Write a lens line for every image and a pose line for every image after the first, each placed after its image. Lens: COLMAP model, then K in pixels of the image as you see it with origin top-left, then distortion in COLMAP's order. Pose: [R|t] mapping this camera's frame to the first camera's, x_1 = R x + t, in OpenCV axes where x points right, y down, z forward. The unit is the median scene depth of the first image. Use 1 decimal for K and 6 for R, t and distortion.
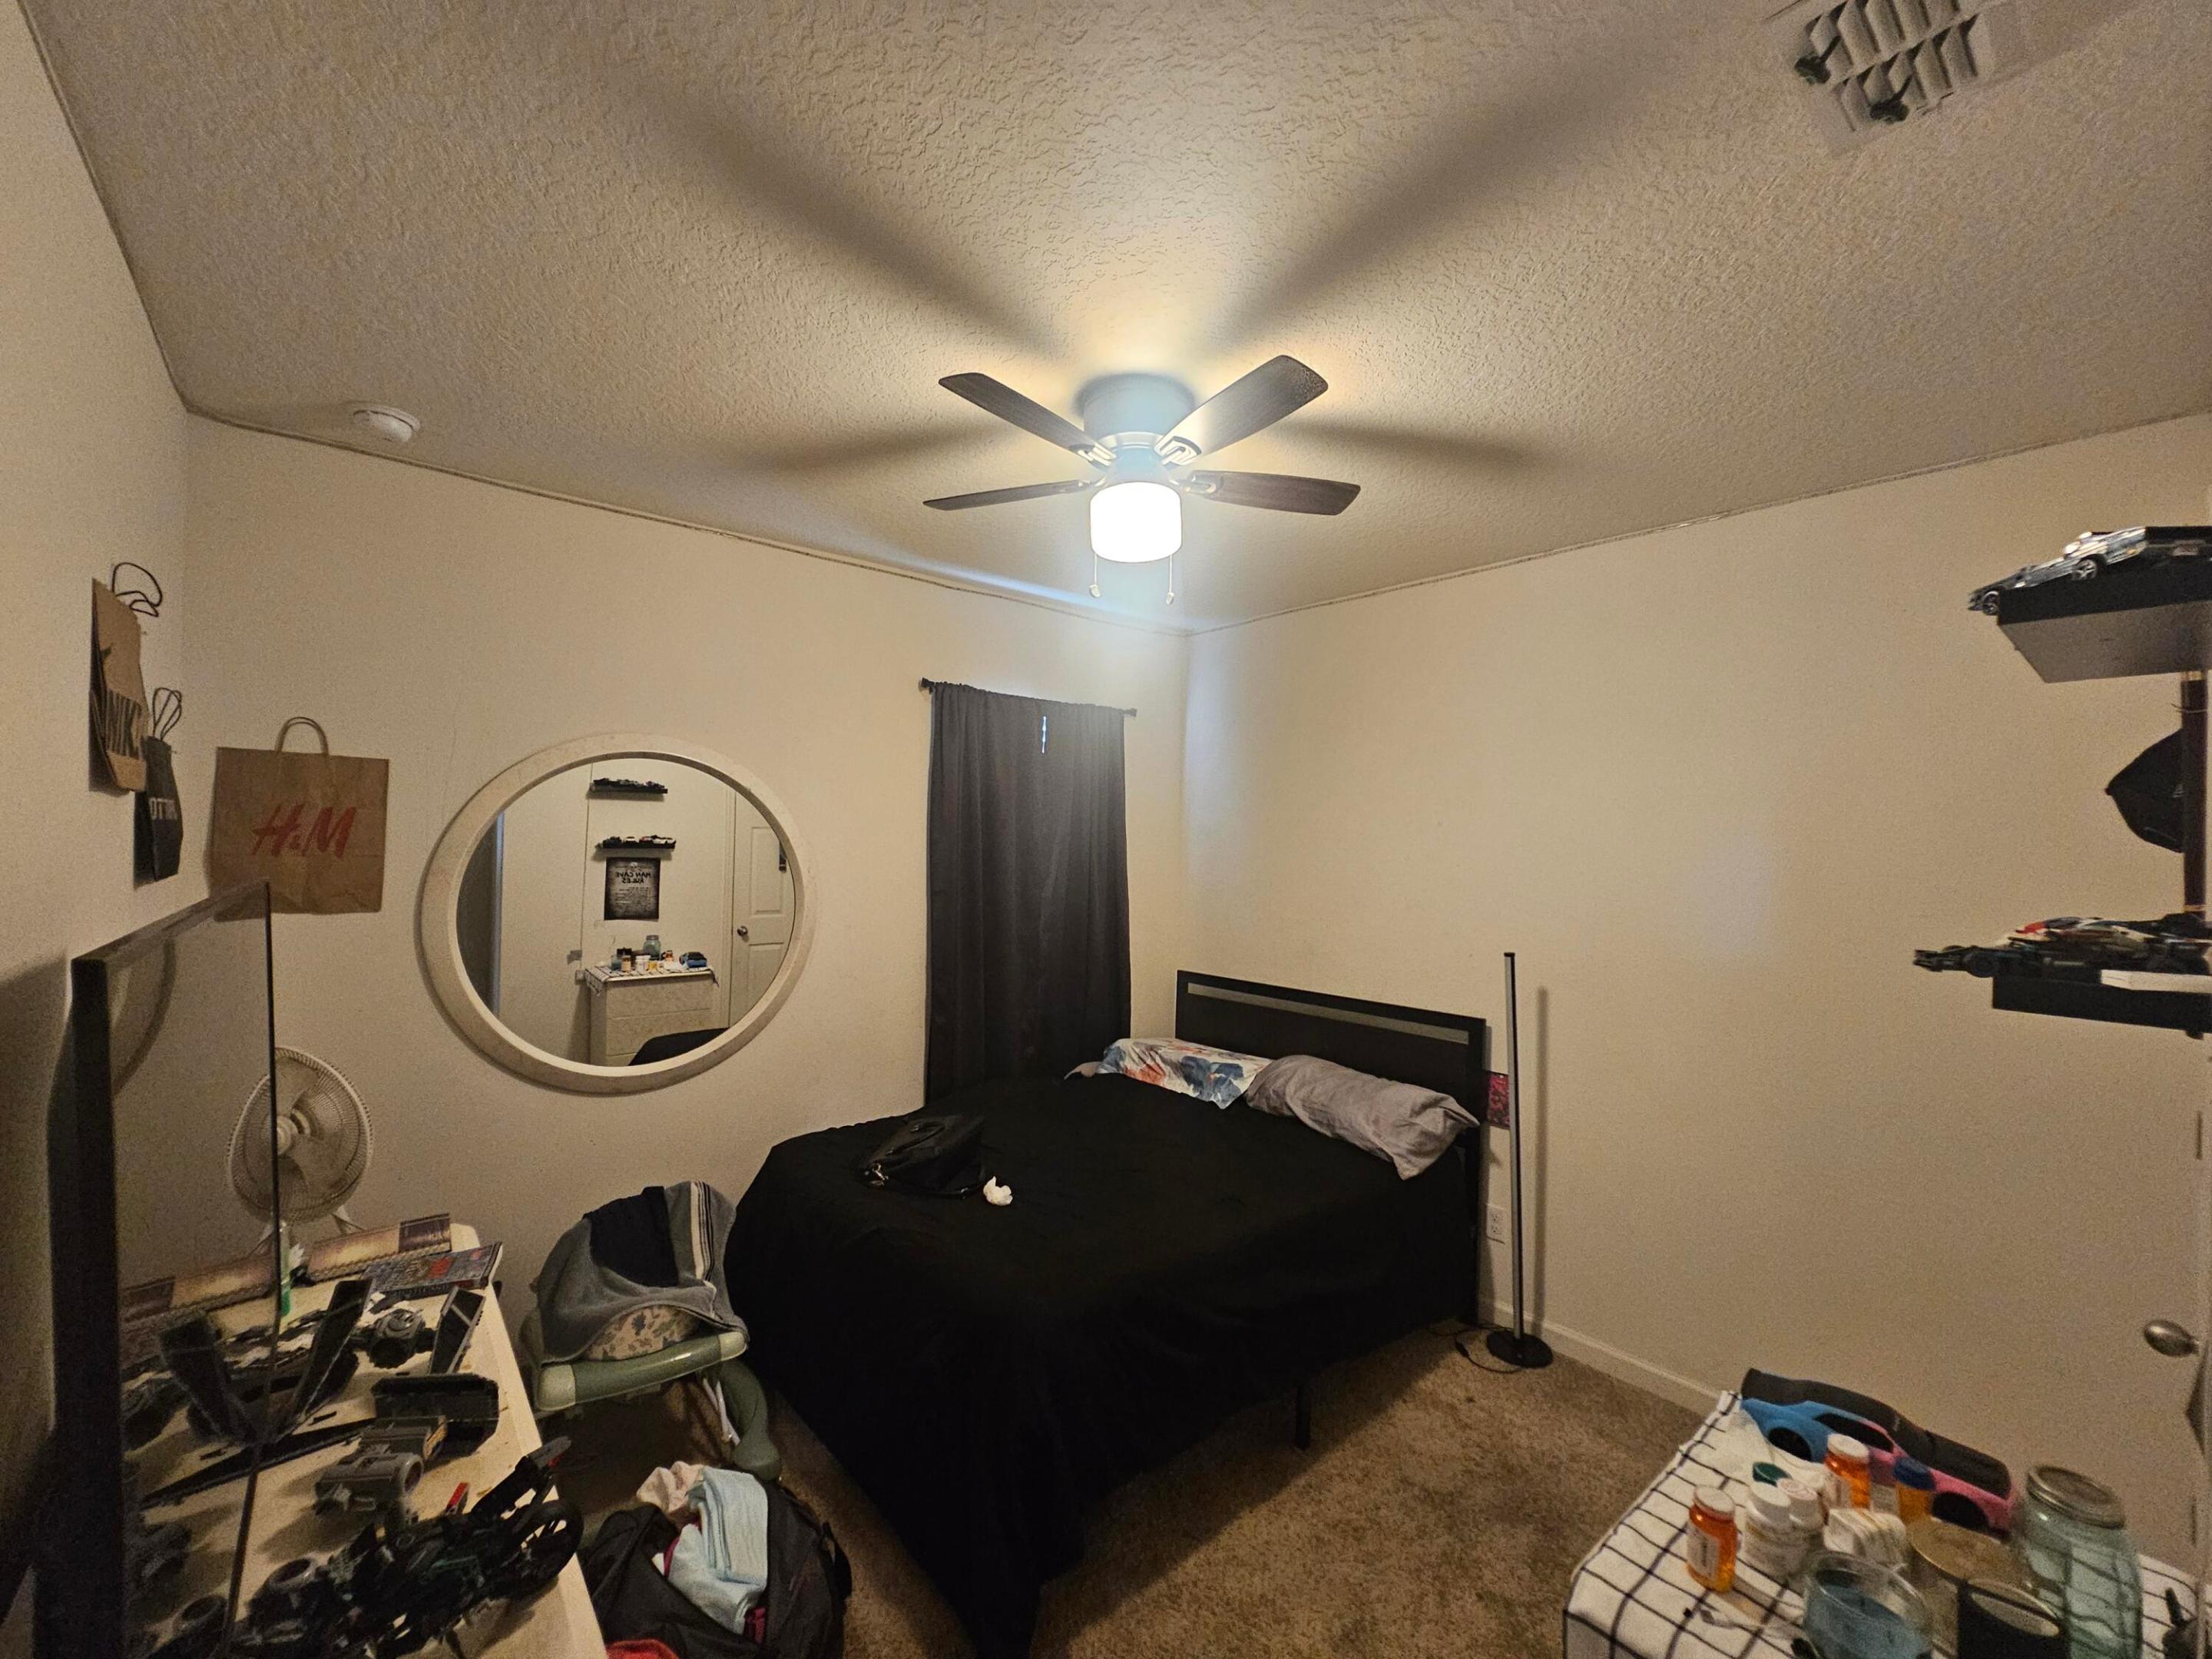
lens RADIAL K [[915.4, 0, 1106.0], [0, 915.4, 829.5], [0, 0, 1]] dist [0.002176, 0.000180]
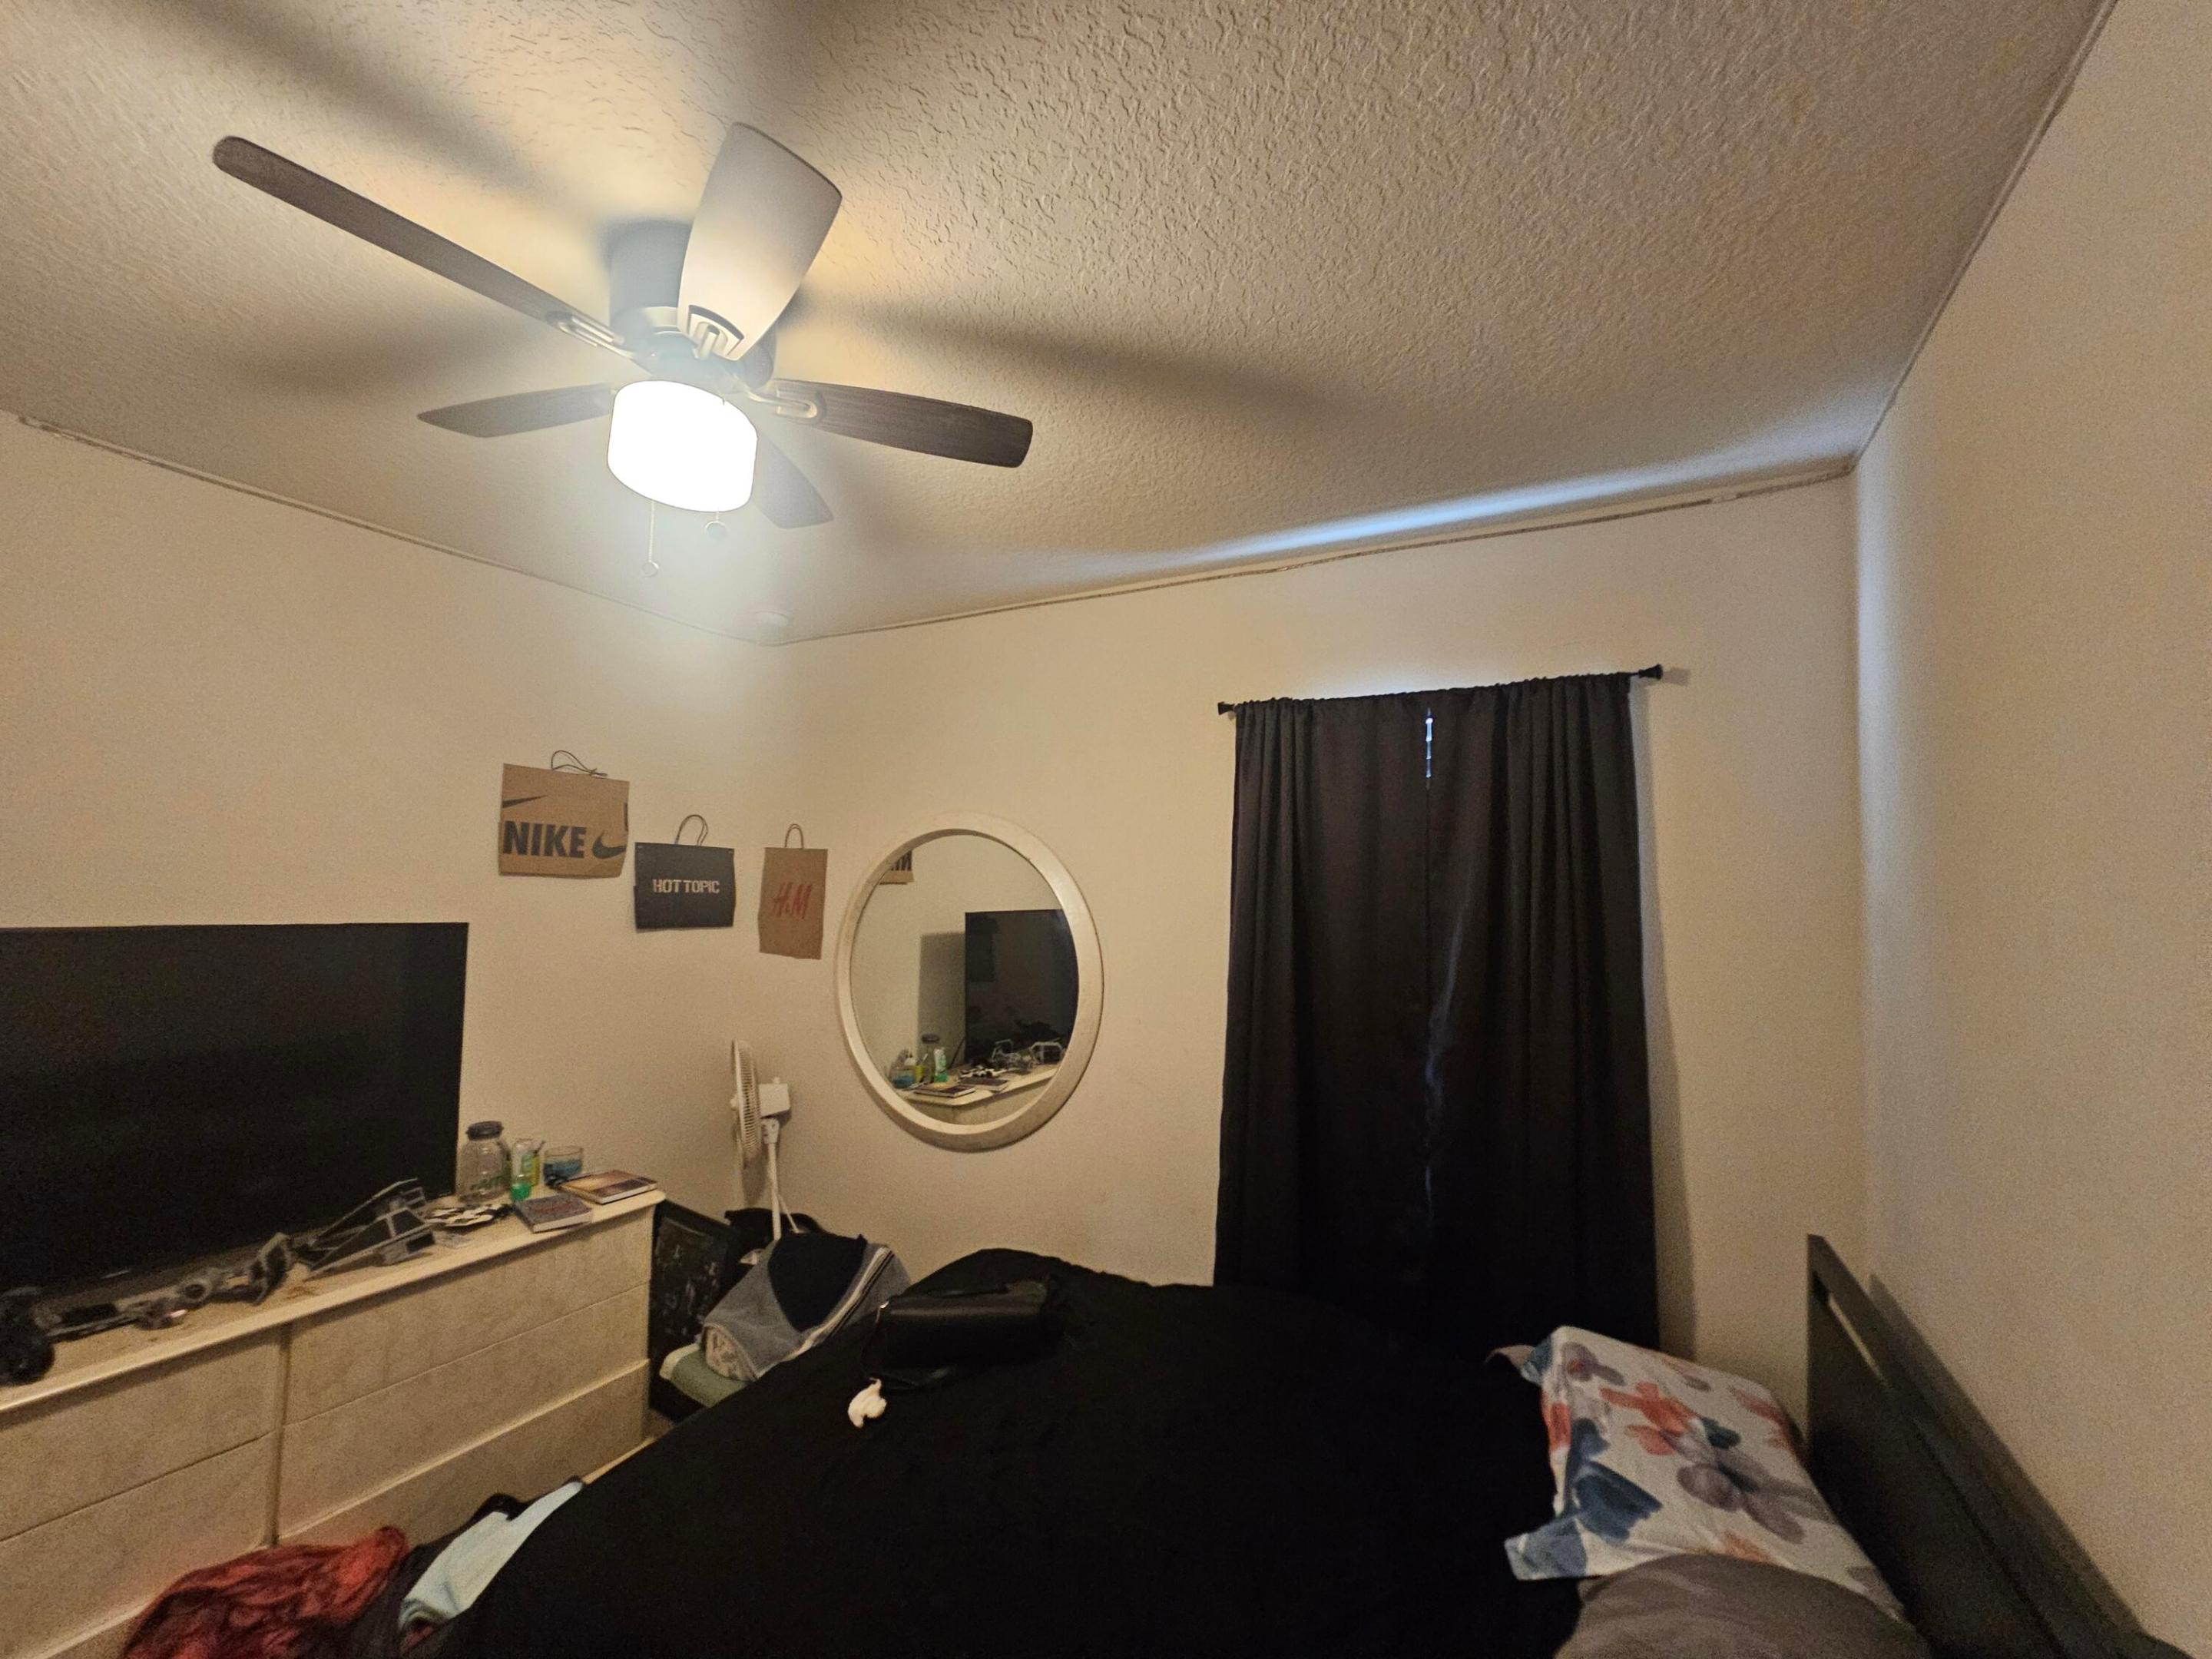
lens RADIAL K [[883.4, 0, 1106.0], [0, 883.4, 829.5], [0, 0, 1]] dist [0.000824, 0.000049]
pose [[0.353340, -0.074117, -0.932554, 0.629564], [-0.004394, 0.996714, -0.080881, 0.000352], [0.935485, 0.032676, 0.351853, 0.920503]]
